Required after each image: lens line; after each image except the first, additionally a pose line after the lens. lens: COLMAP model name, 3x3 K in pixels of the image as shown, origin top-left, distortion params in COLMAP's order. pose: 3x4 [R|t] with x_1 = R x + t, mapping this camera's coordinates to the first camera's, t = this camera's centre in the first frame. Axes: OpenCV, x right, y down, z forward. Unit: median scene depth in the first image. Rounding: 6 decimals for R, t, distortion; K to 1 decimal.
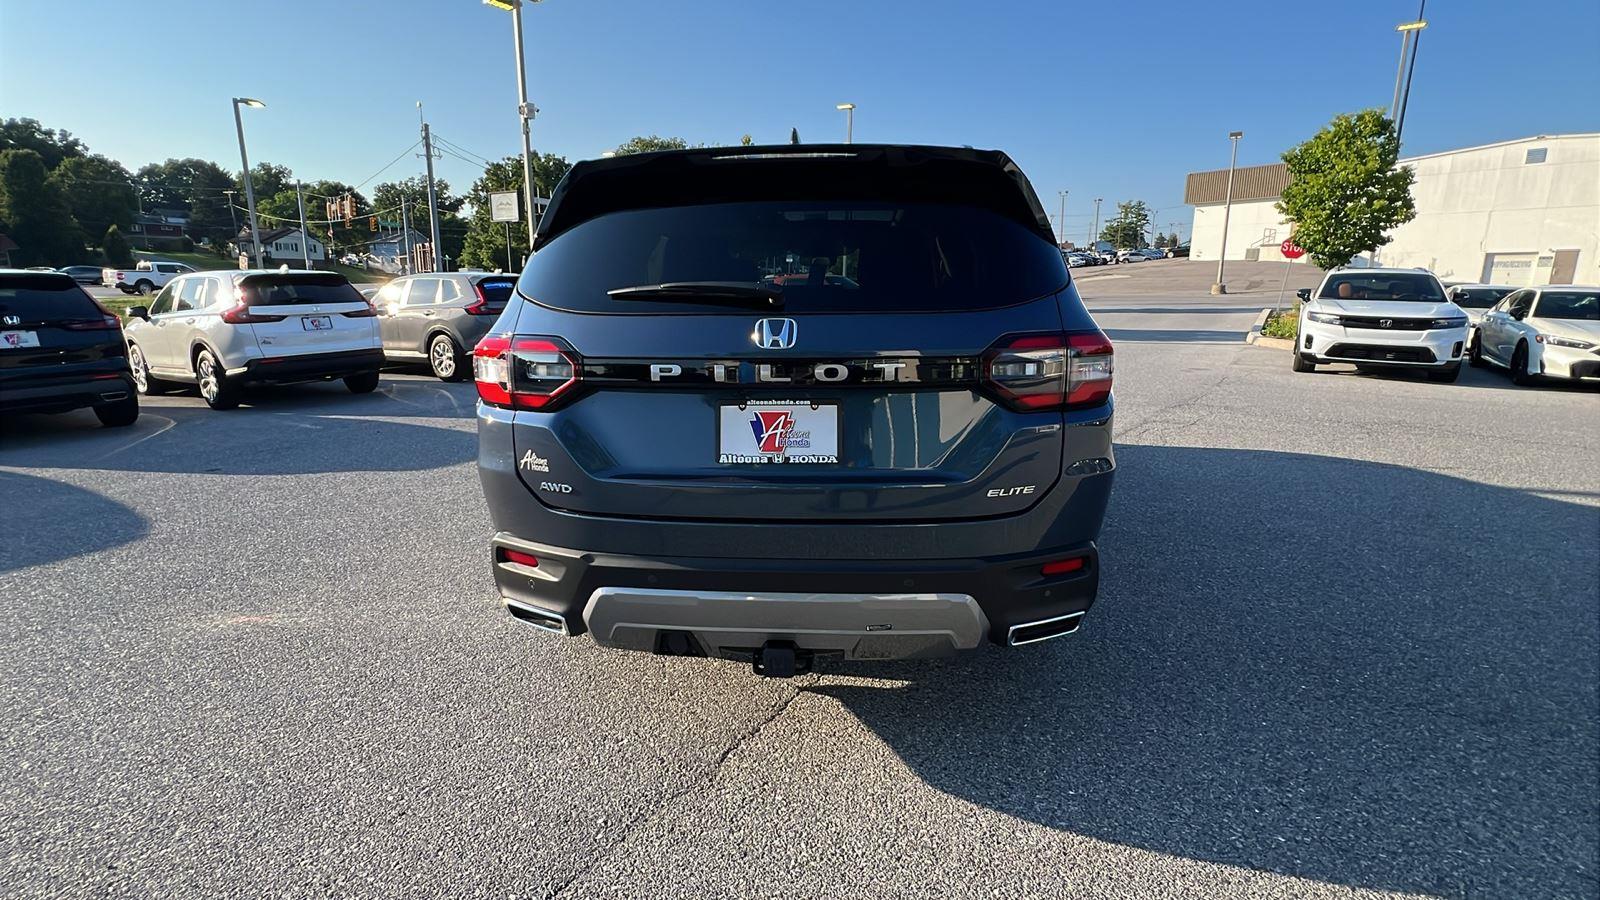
lens RADIAL K [[746.7, 0, 794.9], [0, 746.7, 448.6], [0, 0, 1]] dist [-0.002897, 0.002165]
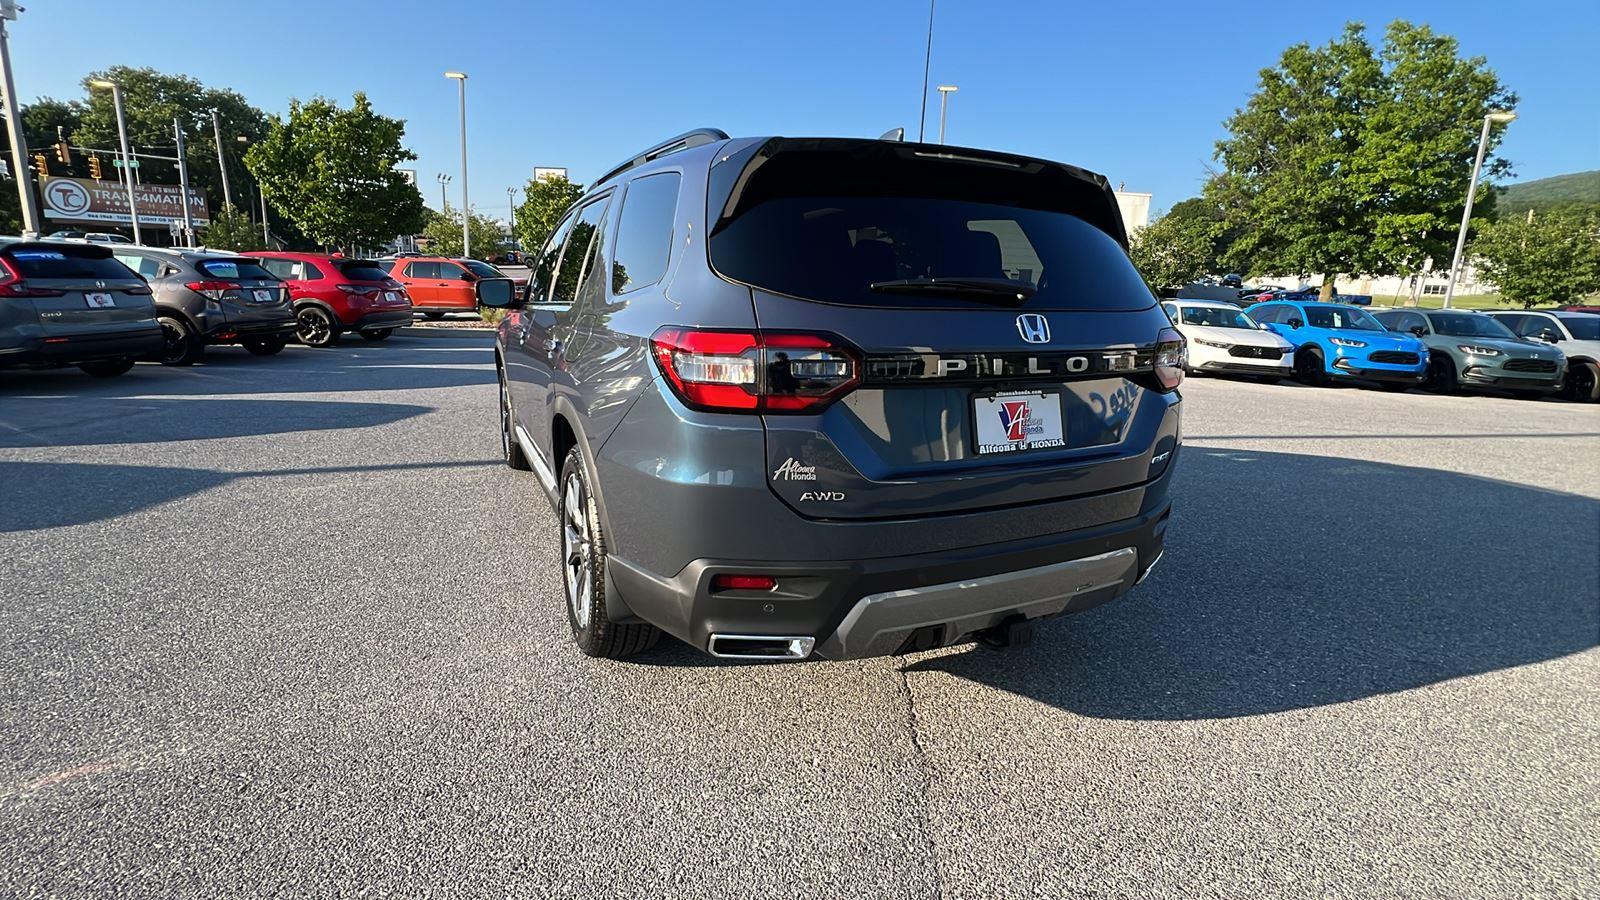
lens RADIAL K [[746.7, 0, 796.6], [0, 746.7, 444.9], [0, 0, 1]] dist [-0.002897, 0.002165]
pose [[0.865041, -0.074833, 0.496088, -0.833469], [0.072829, 0.997070, 0.023409, -0.036022], [-0.496386, 0.015880, 0.867956, 0.227922]]
